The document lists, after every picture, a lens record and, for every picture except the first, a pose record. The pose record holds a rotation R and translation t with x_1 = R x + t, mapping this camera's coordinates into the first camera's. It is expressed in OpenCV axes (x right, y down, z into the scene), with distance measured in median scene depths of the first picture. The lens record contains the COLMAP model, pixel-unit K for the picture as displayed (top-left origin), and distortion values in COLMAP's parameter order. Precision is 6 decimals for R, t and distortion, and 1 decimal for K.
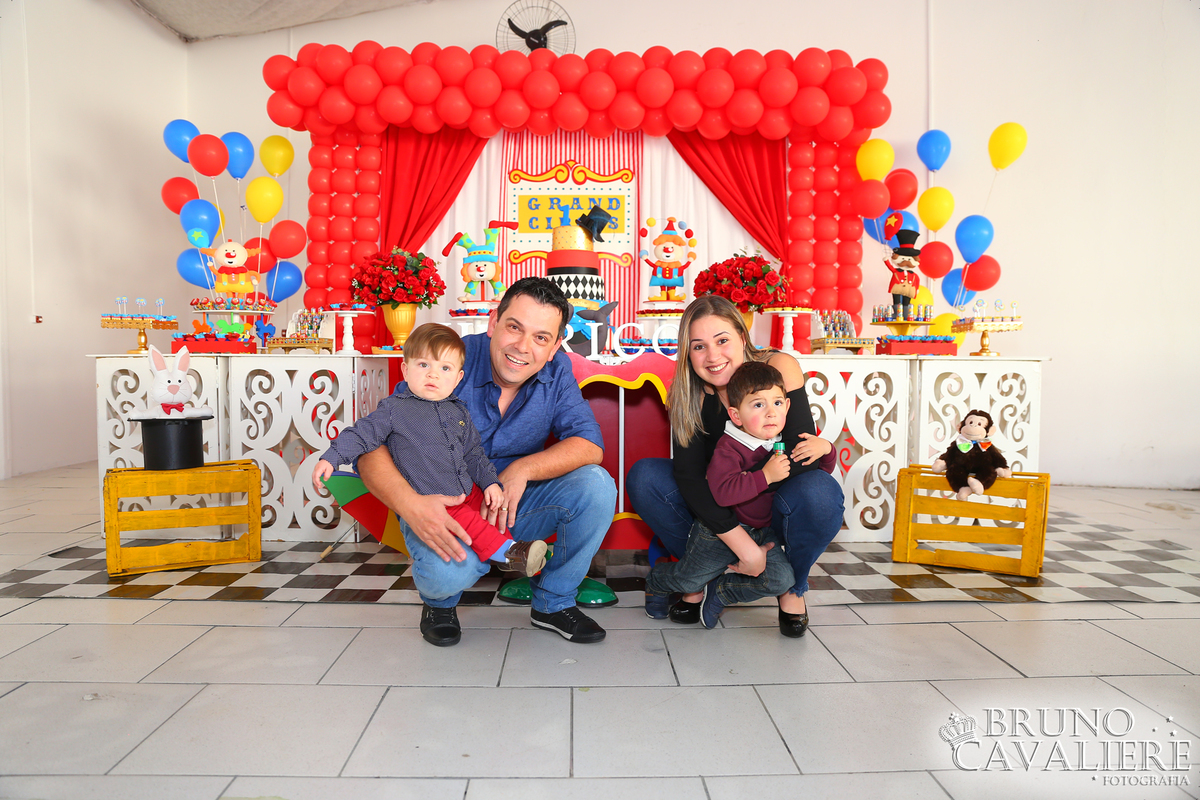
lens RADIAL K [[793.4, 0, 600.0], [0, 793.4, 400.0], [0, 0, 1]] dist [-0.123975, 0.087641]
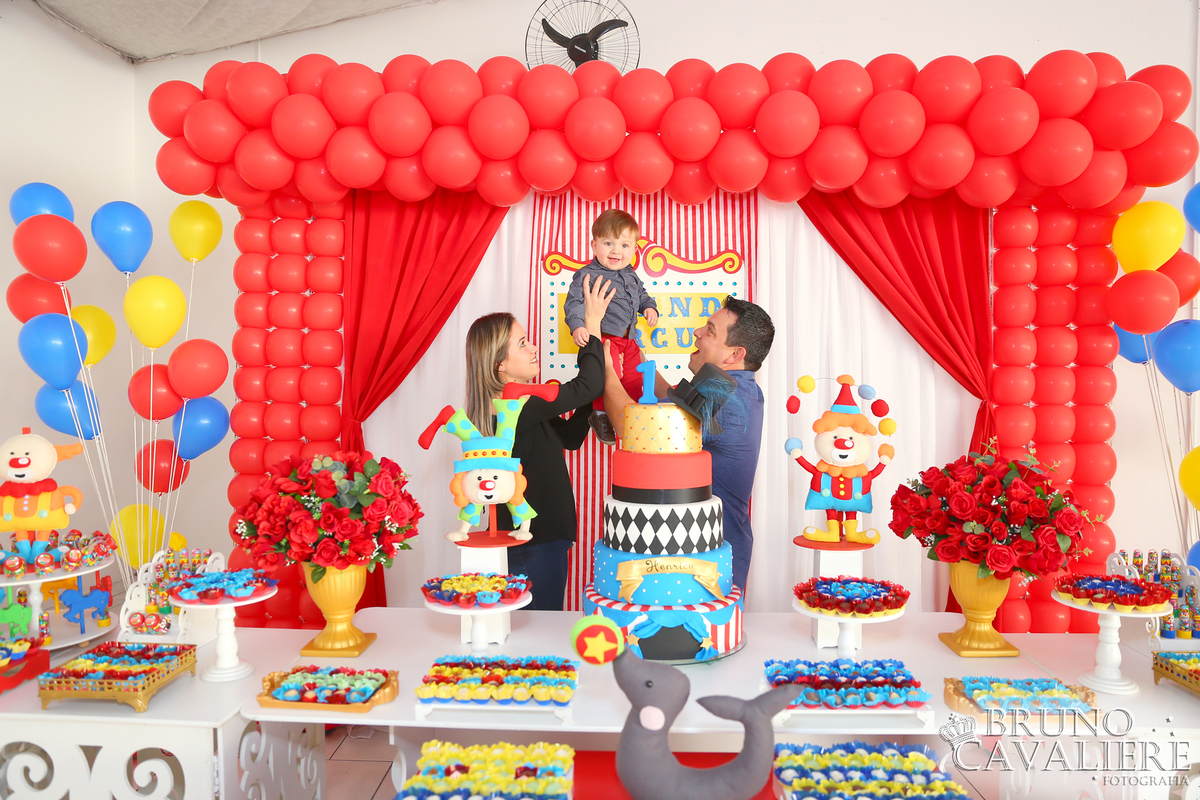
lens RADIAL K [[809.7, 0, 600.0], [0, 809.7, 400.0], [0, 0, 1]] dist [-0.117486, 0.085628]
pose [[0.998589, -0.003367, -0.052992, -0.038734], [0.002212, 0.999759, -0.021838, -0.172064], [0.053052, 0.021690, 0.998356, 0.381139]]
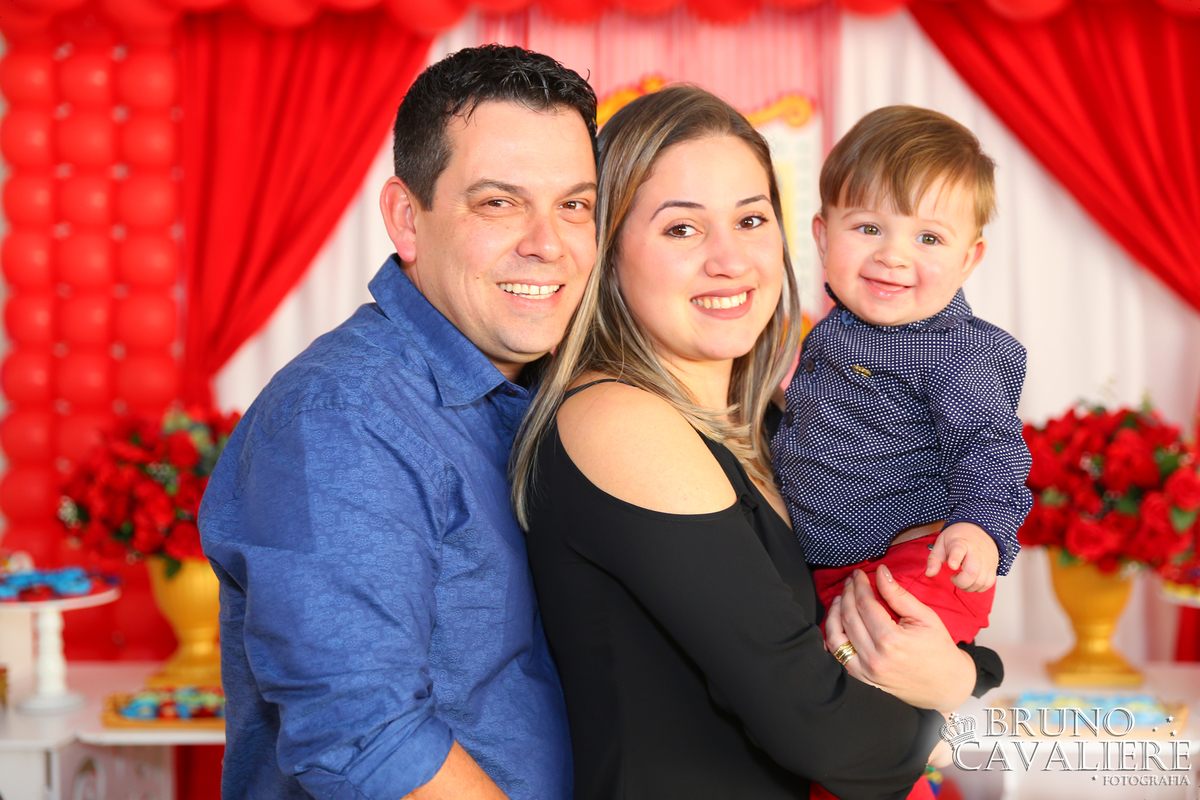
lens RADIAL K [[1747.6, 0, 600.0], [0, 1747.6, 400.0], [0, 0, 1]] dist [0.102010, 0.012030]
pose [[0.994139, -0.014099, -0.107188, 0.030575], [0.014803, 0.999874, 0.005779, -0.158810], [0.107093, -0.007332, 0.994222, 0.131293]]
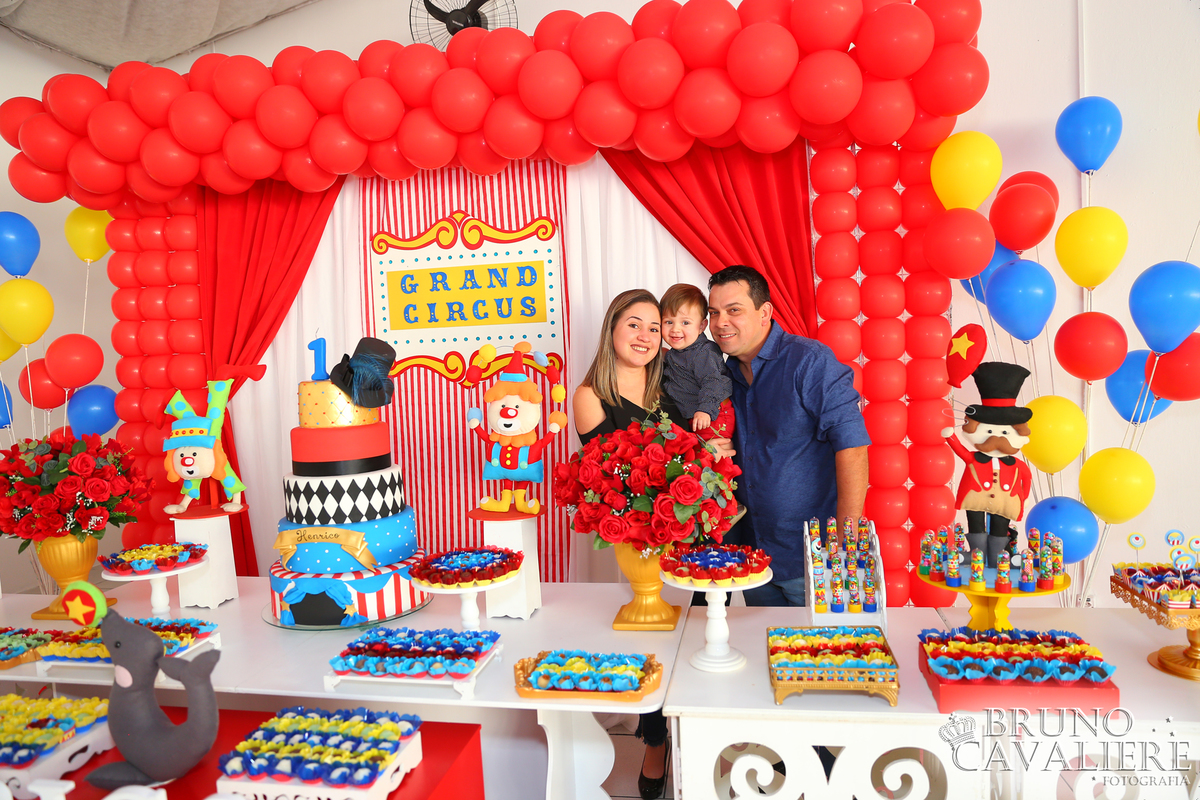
lens RADIAL K [[809.7, 0, 600.0], [0, 809.7, 400.0], [0, 0, 1]] dist [-0.117486, 0.085628]
pose [[0.981362, -0.036943, -0.188582, 0.202980], [0.040529, 0.999063, 0.015198, -0.168823], [0.187844, -0.022558, 0.981940, 0.408066]]
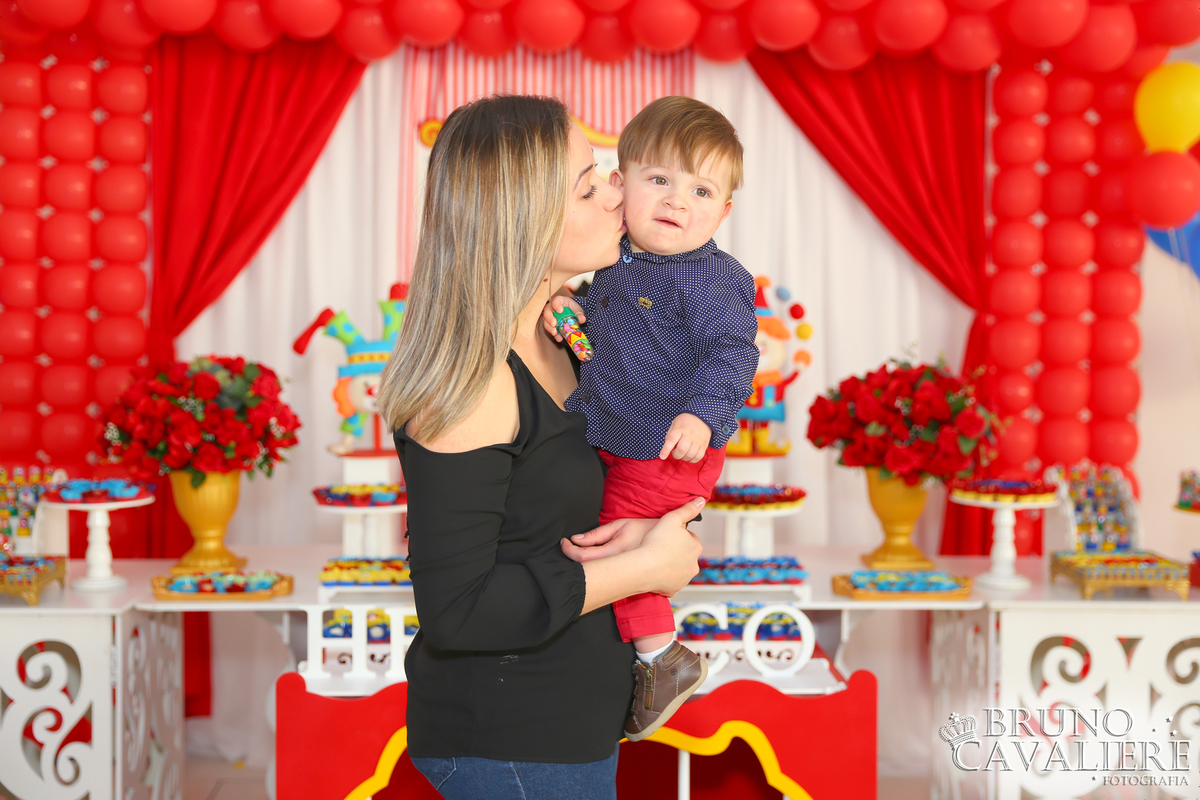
lens RADIAL K [[1561.5, 0, 600.0], [0, 1561.5, 400.0], [0, 0, 1]] dist [0.079128, -0.004540]
pose [[0.999742, -0.000715, 0.022711, -0.027092], [0.000354, 0.999873, 0.015921, -0.143680], [-0.022719, -0.015908, 0.999615, 0.020429]]
